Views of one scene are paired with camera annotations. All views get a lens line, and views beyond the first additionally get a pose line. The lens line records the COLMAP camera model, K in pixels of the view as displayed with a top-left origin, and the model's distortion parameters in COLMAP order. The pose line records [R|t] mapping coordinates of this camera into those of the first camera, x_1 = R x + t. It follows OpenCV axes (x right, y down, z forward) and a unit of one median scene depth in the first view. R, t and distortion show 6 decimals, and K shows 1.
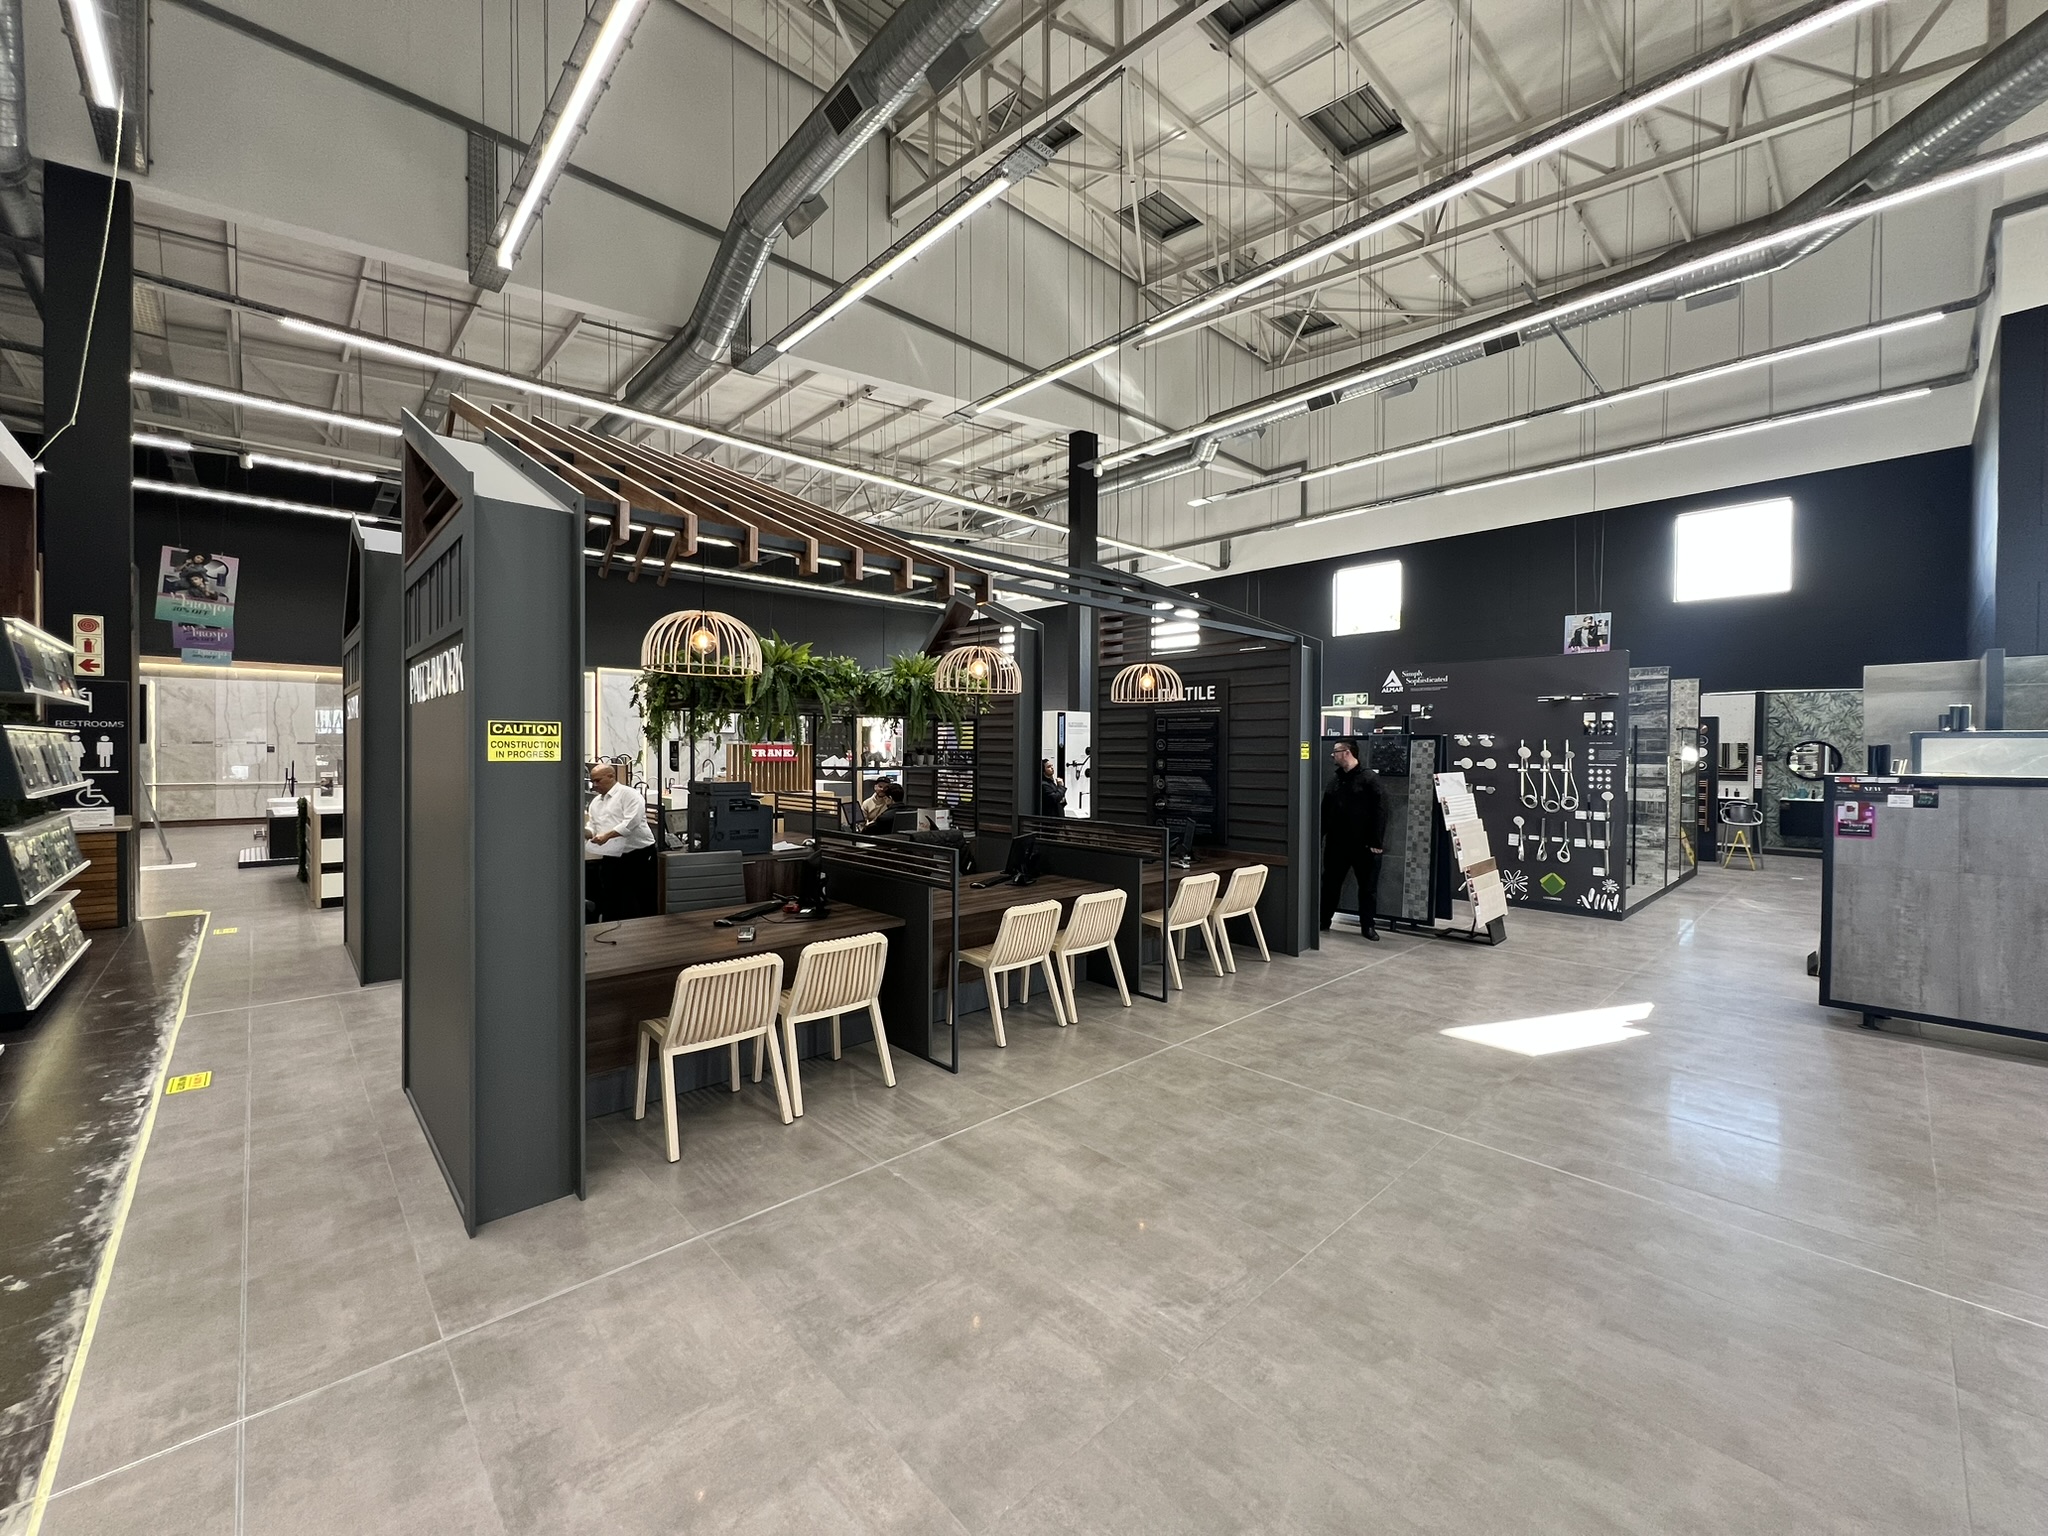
lens RADIAL K [[817.3, 0, 1018.1], [0, 817.3, 765.0], [0, 0, 1]] dist [-0.002545, 0.000553]
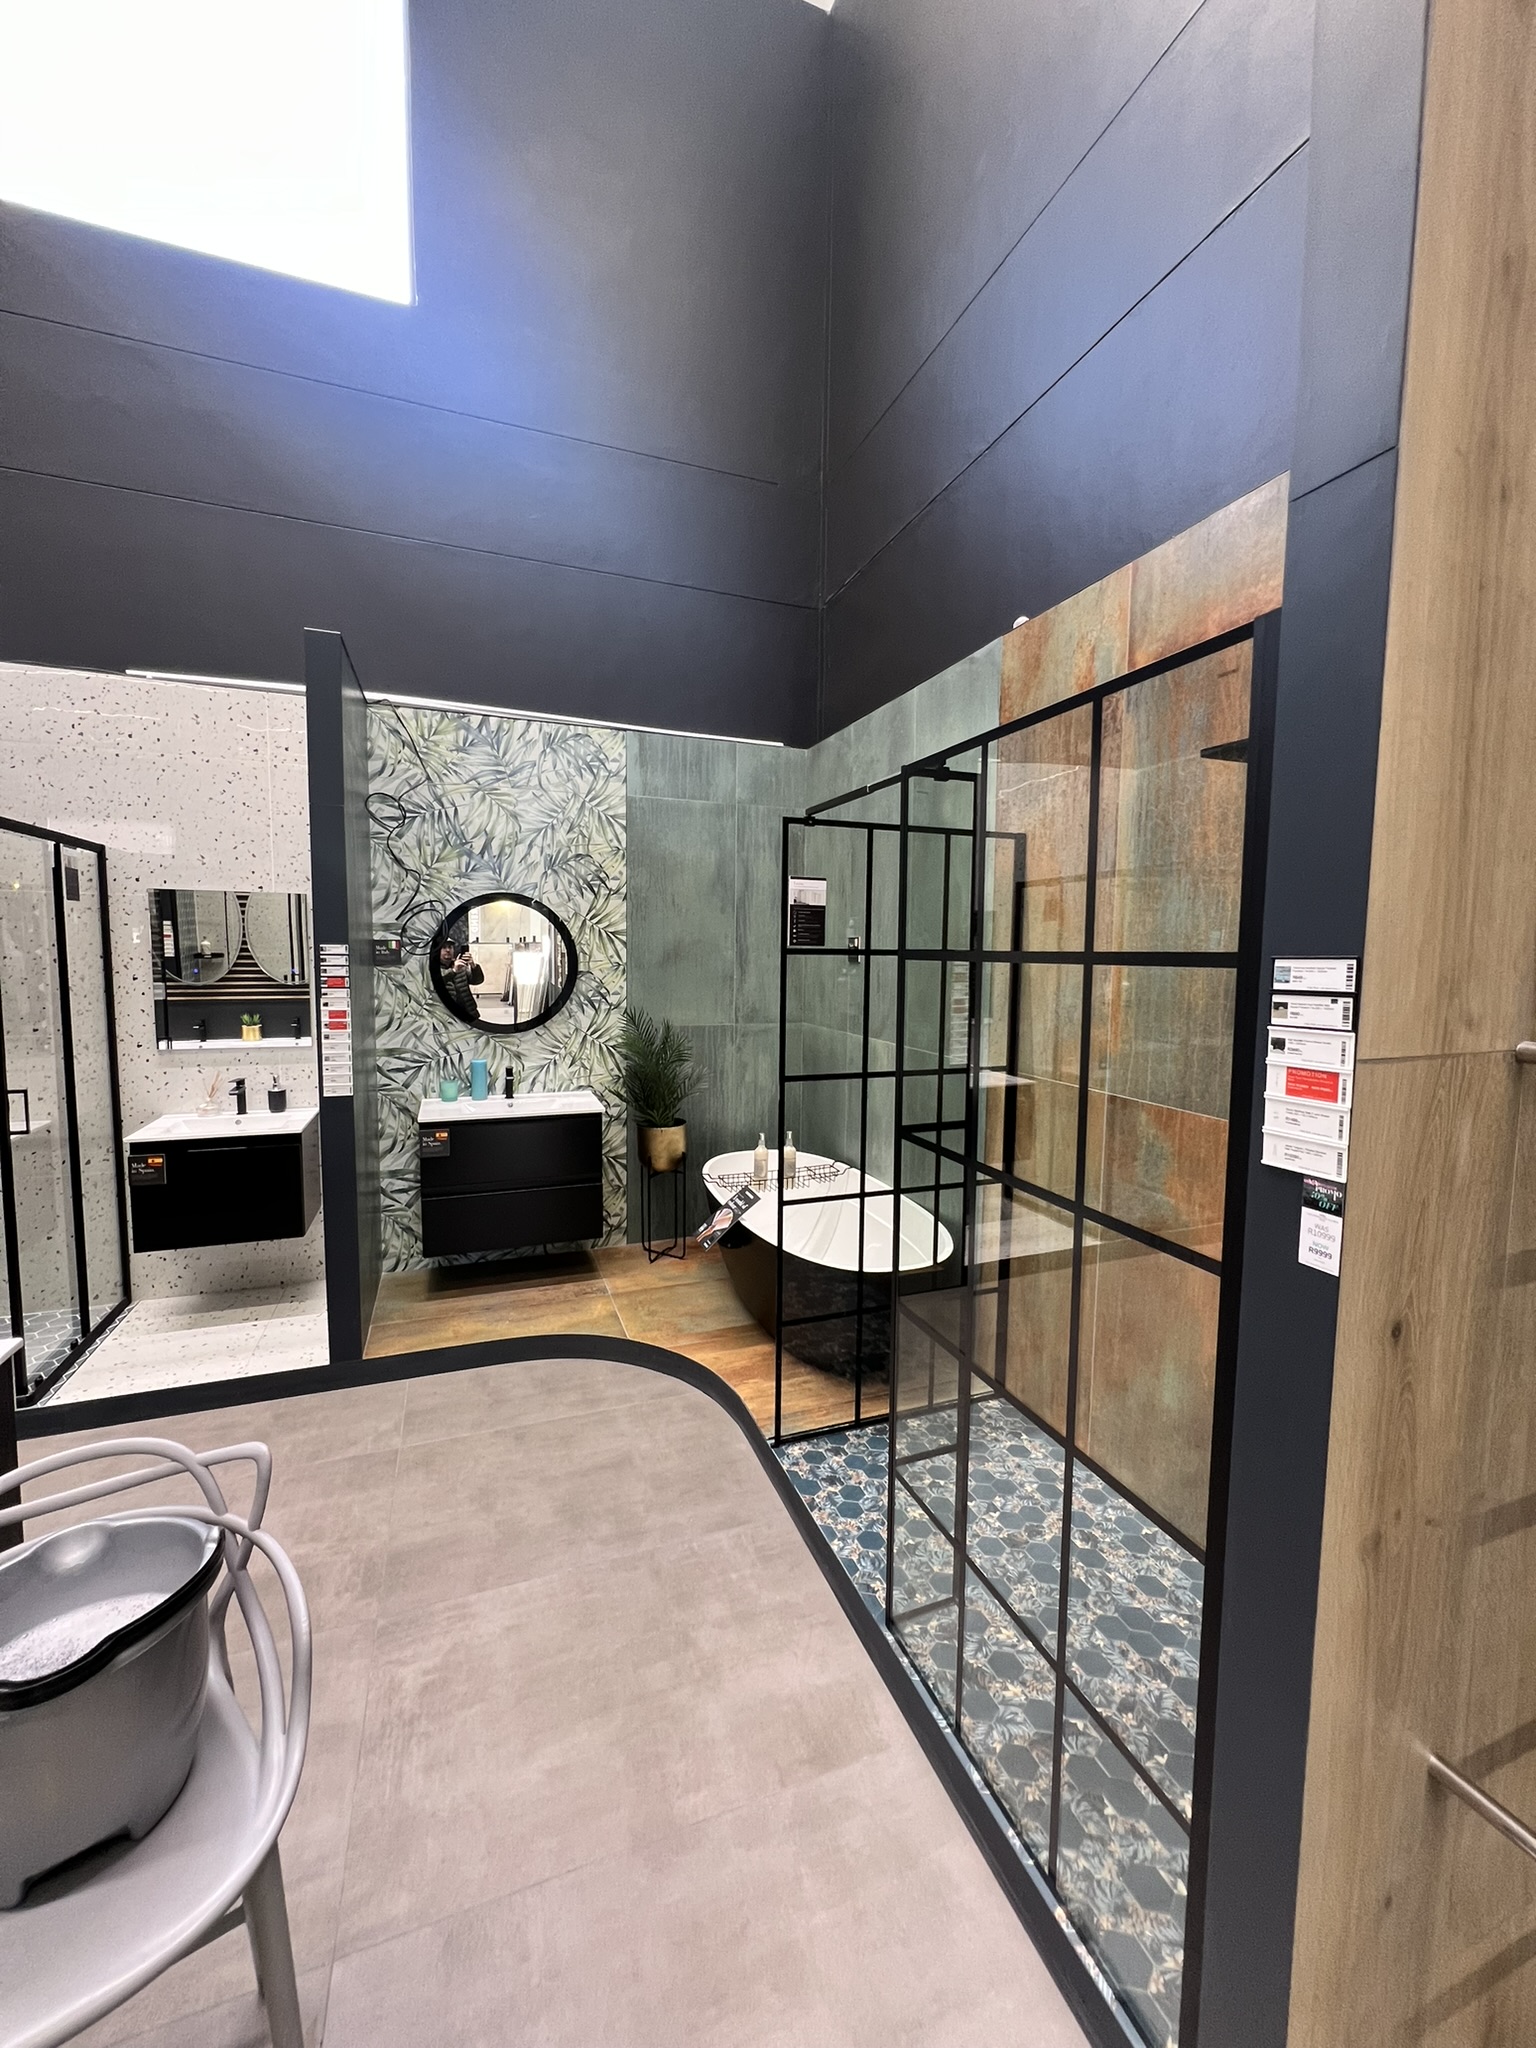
lens RADIAL K [[817.3, 0, 768.0], [0, 817.3, 1026.5], [0, 0, 1]] dist [-0.002545, 0.000553]
pose [[0.379150, -0.079092, 0.921949, 0.742353], [0.005922, 0.996527, 0.083055, -0.006615], [-0.925316, -0.026030, 0.378302, 0.803180]]
